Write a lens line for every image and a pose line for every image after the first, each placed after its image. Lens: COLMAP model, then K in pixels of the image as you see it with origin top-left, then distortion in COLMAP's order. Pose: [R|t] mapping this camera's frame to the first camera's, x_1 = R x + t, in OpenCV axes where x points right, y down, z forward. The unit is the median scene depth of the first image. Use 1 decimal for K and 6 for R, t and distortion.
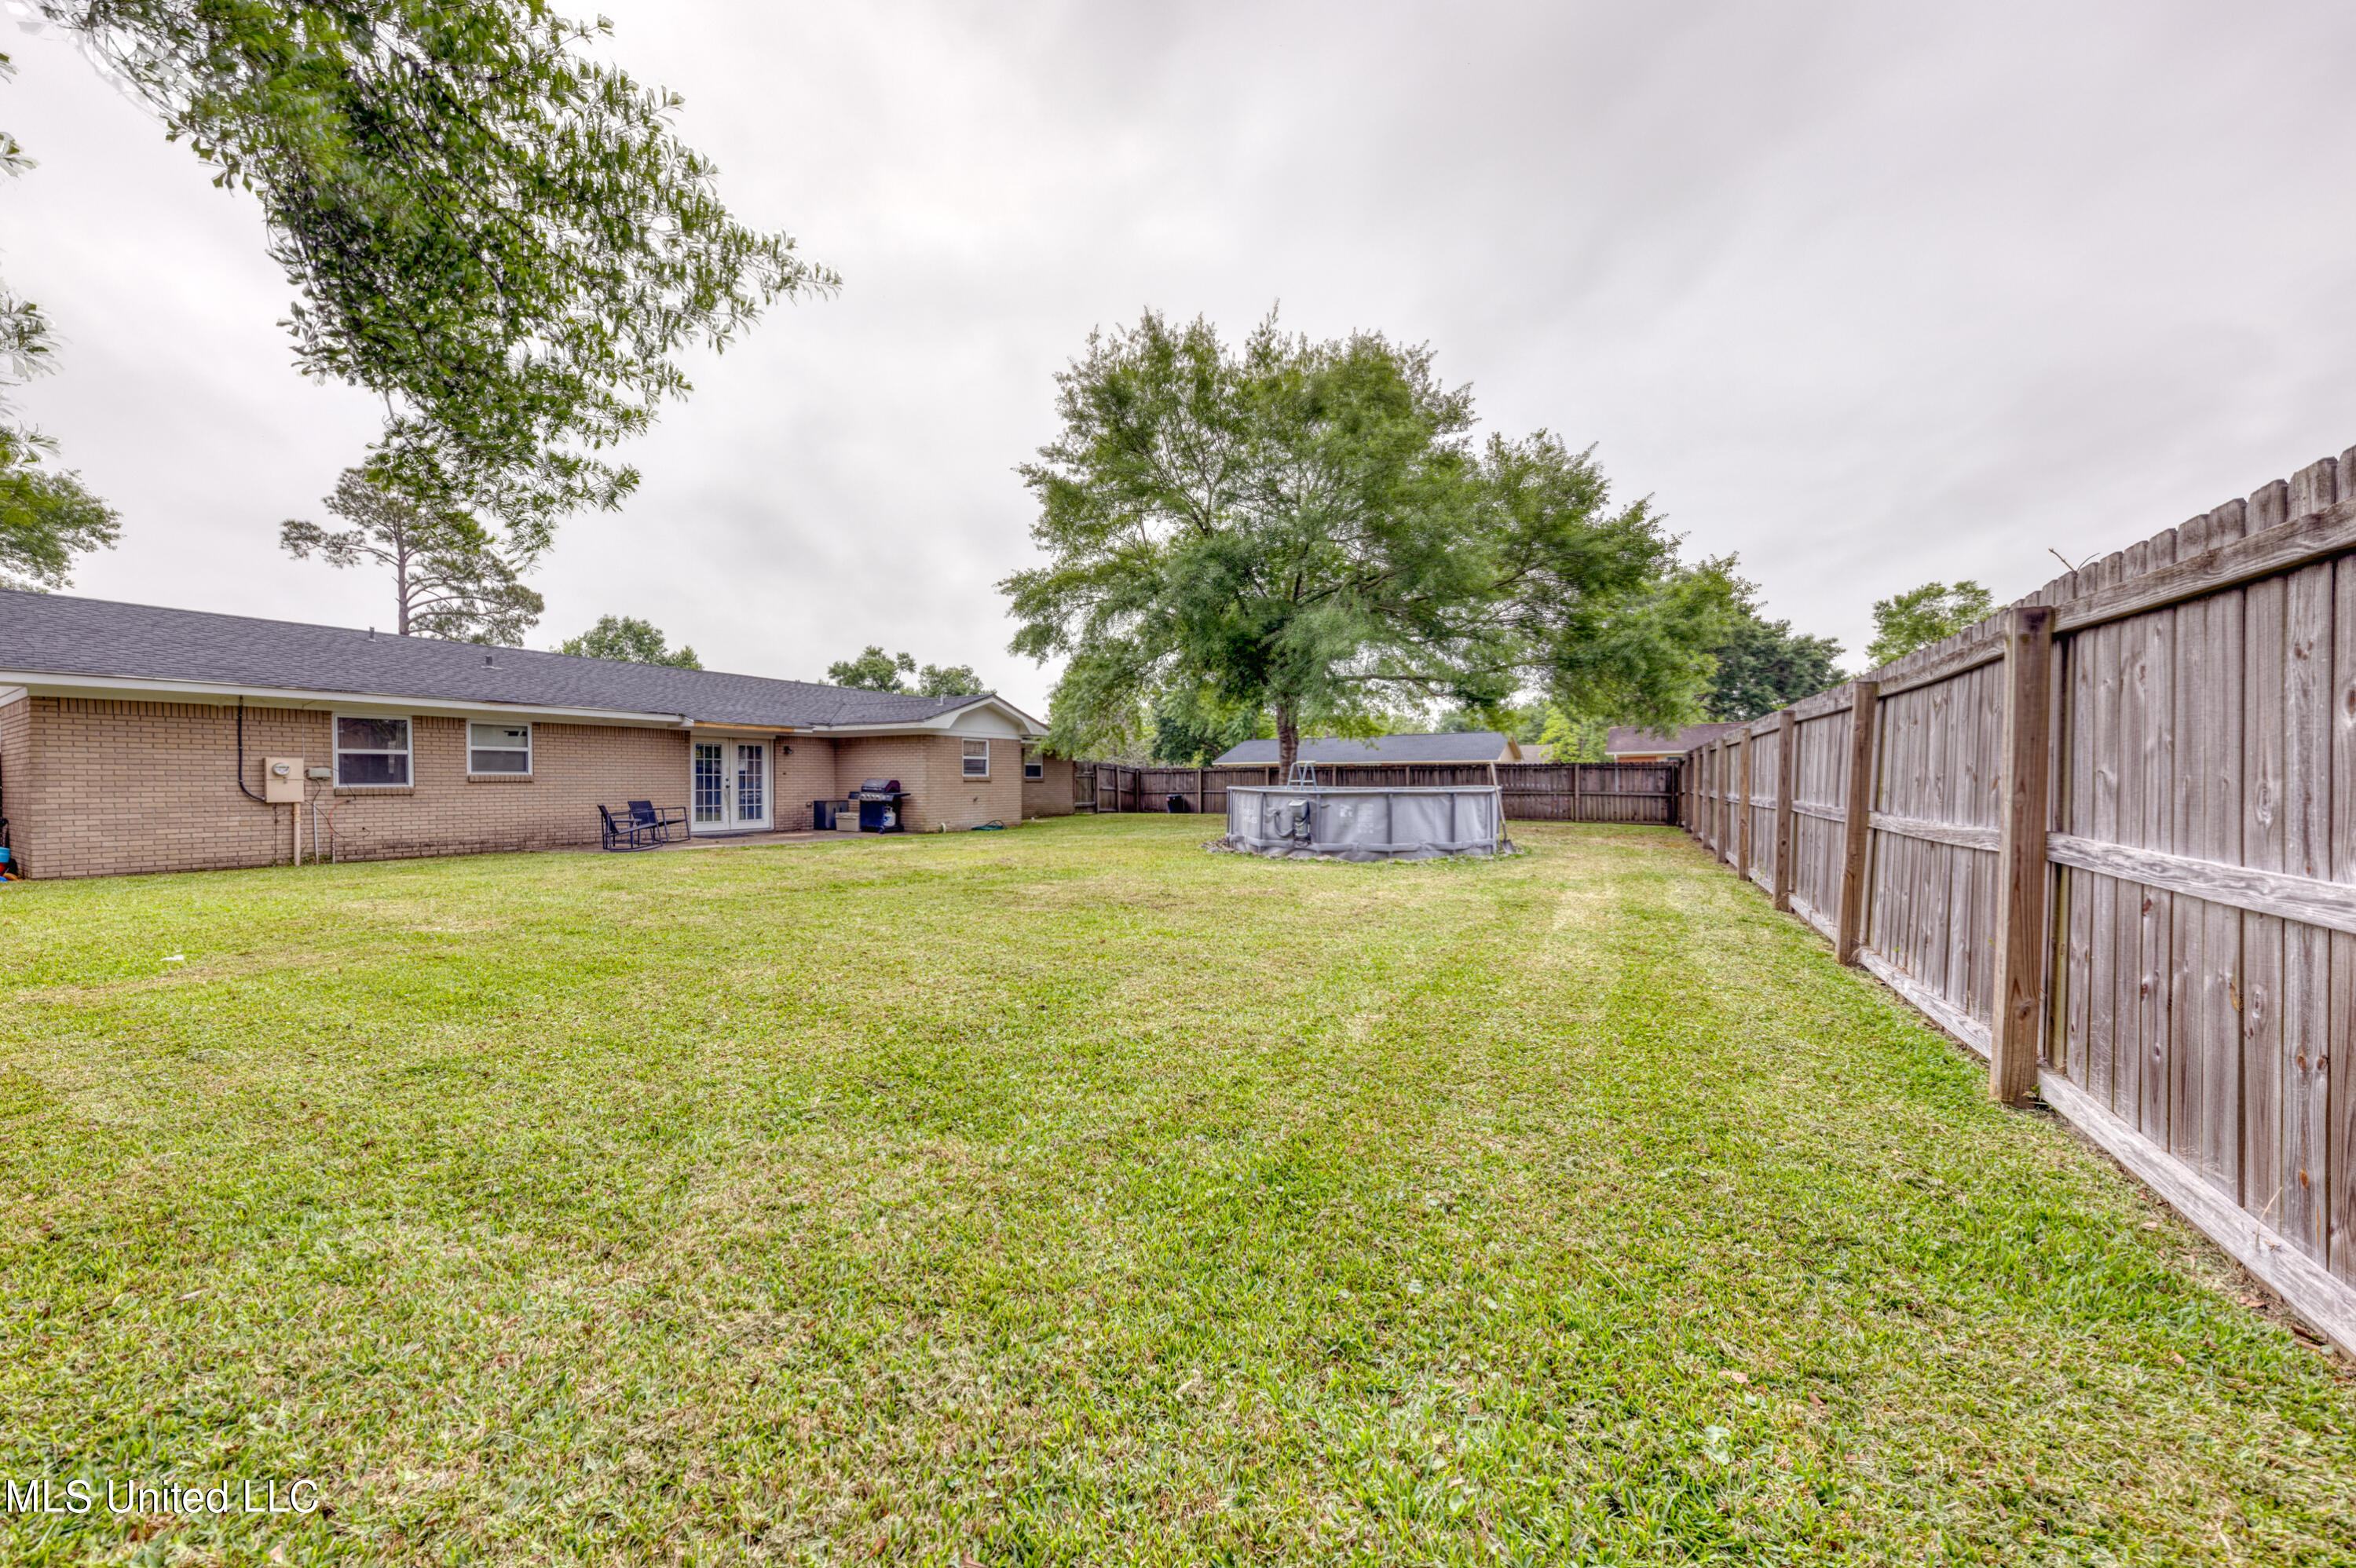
lens RADIAL K [[823.0, 0, 1178.0], [0, 823.0, 784.0], [0, 0, 1]] dist [-0.000111, -0.000021]
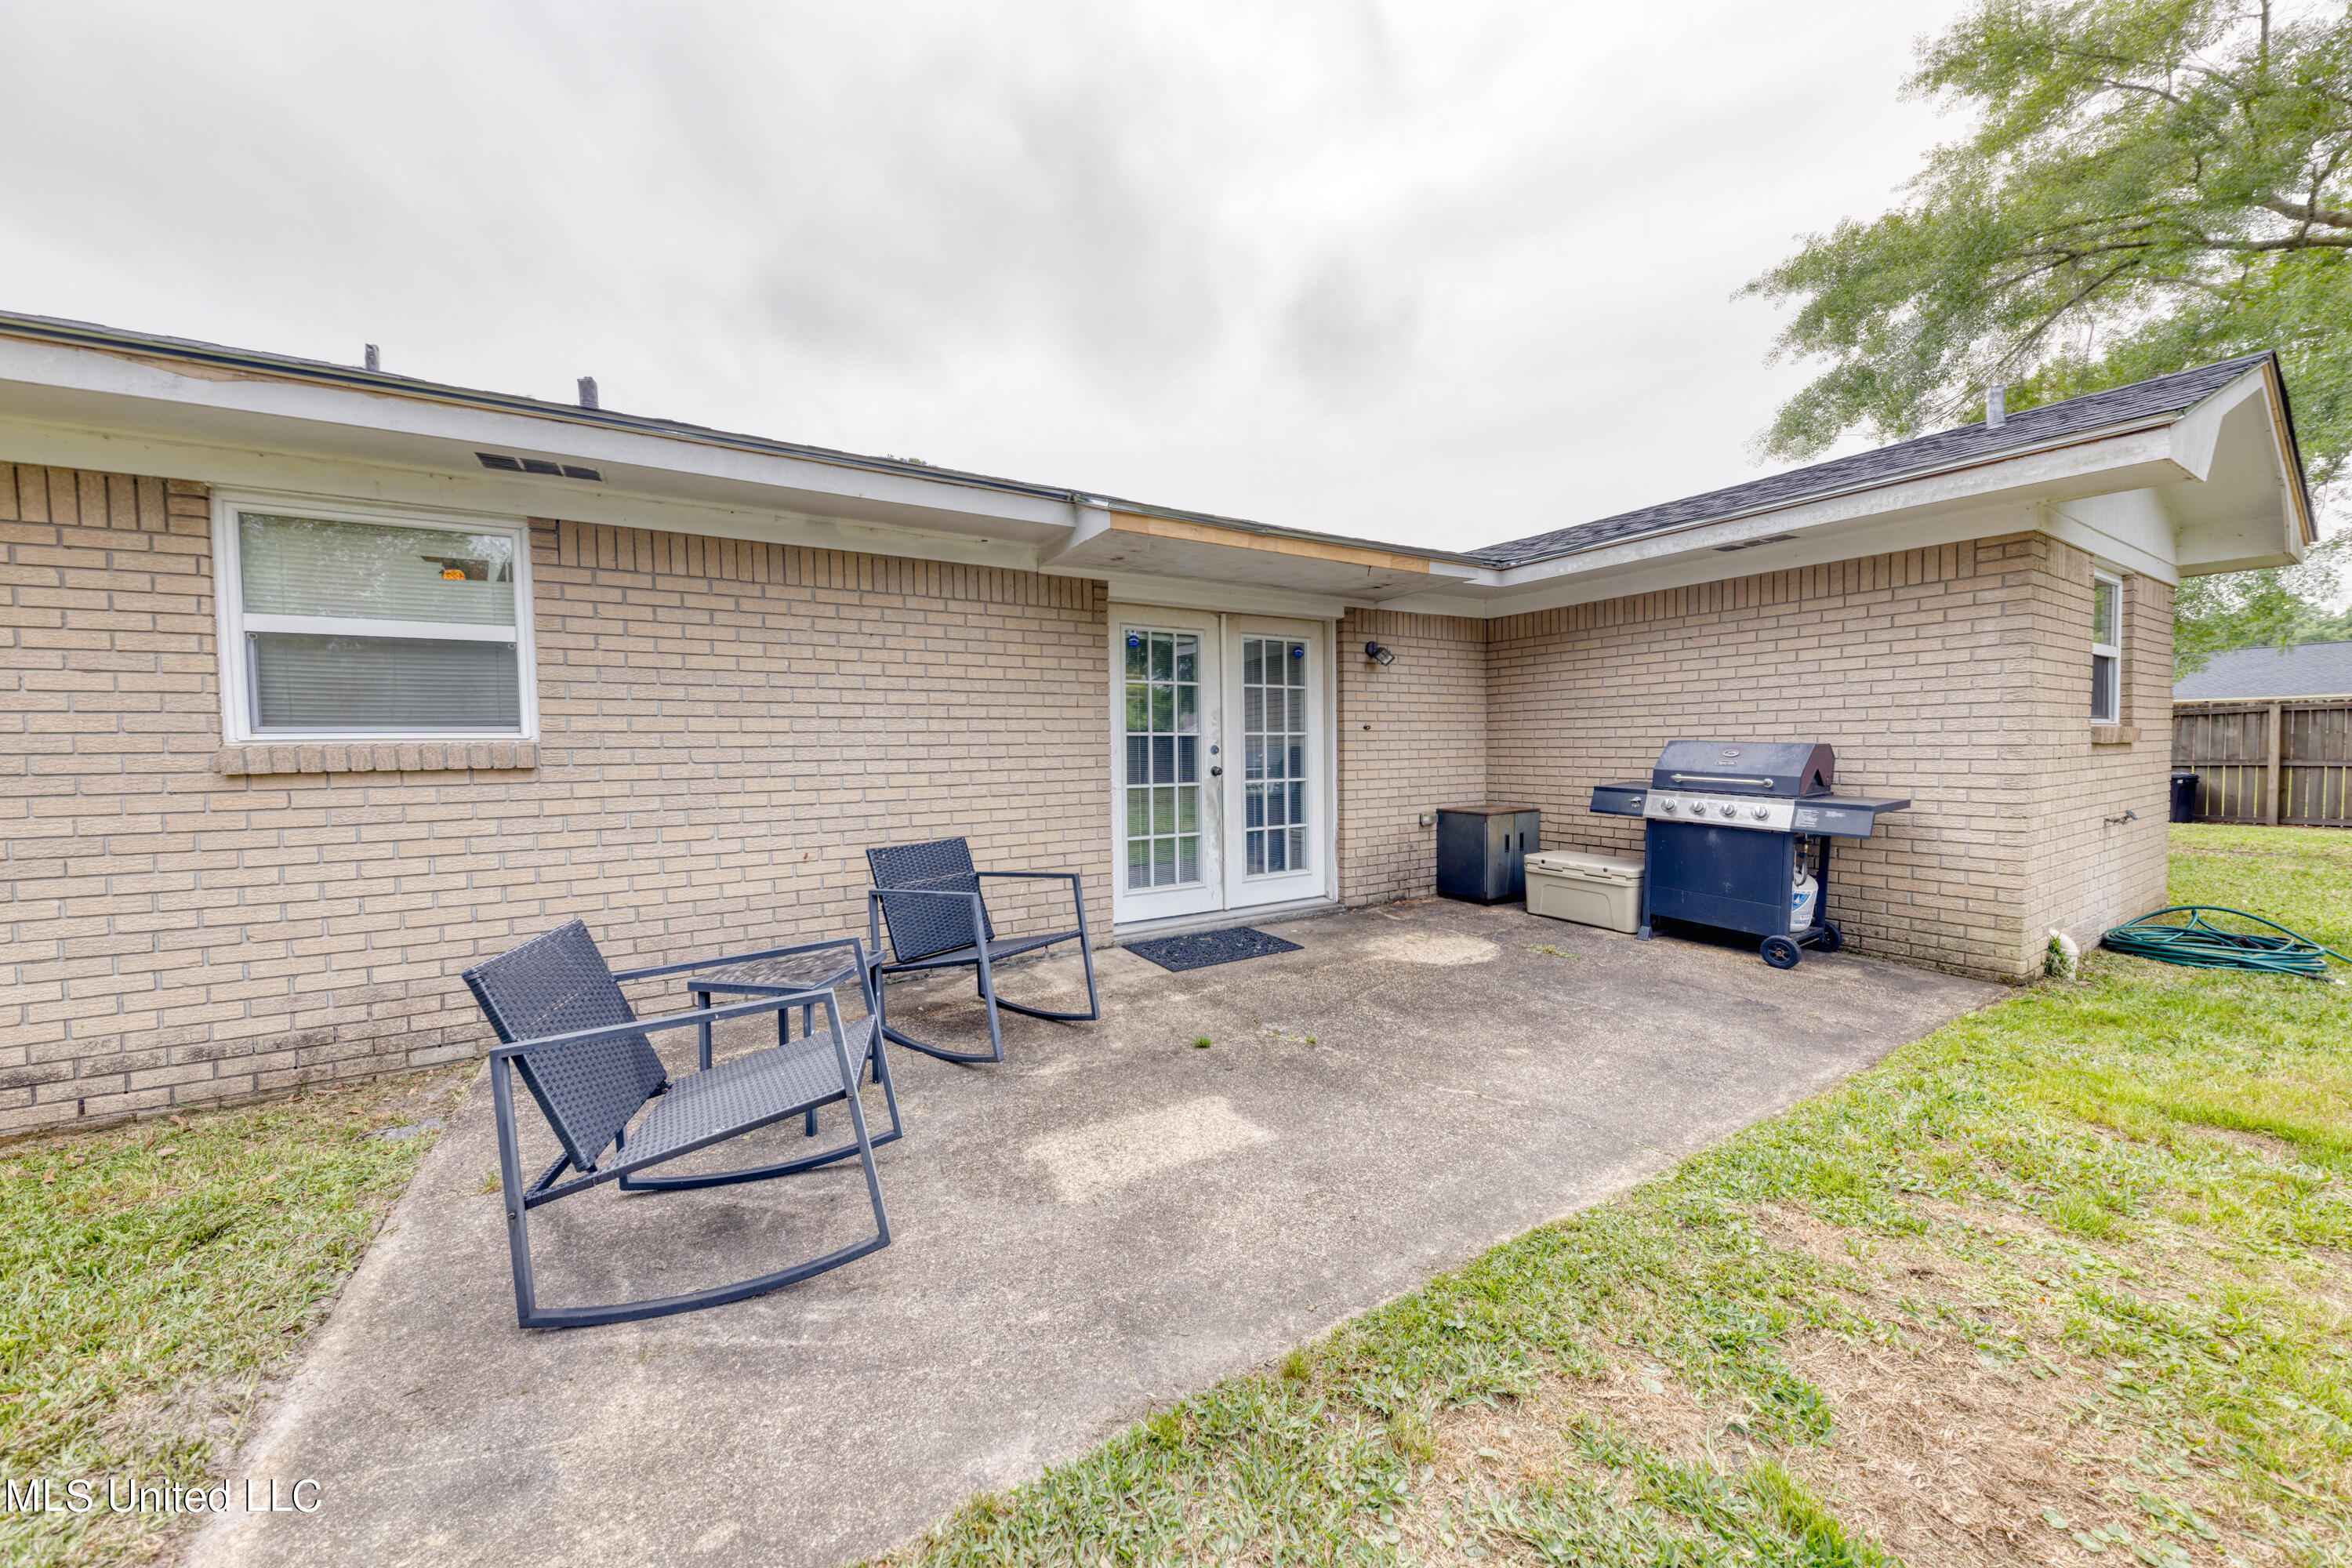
lens RADIAL K [[820.2, 0, 1178.1], [0, 820.2, 780.1], [0, 0, 1]] dist [0.014916, -0.007783]
pose [[0.877157, 0.011372, -0.480070, -0.399492], [0.007562, 0.999269, 0.037486, -0.005172], [0.480145, -0.036511, 0.876429, 0.700873]]
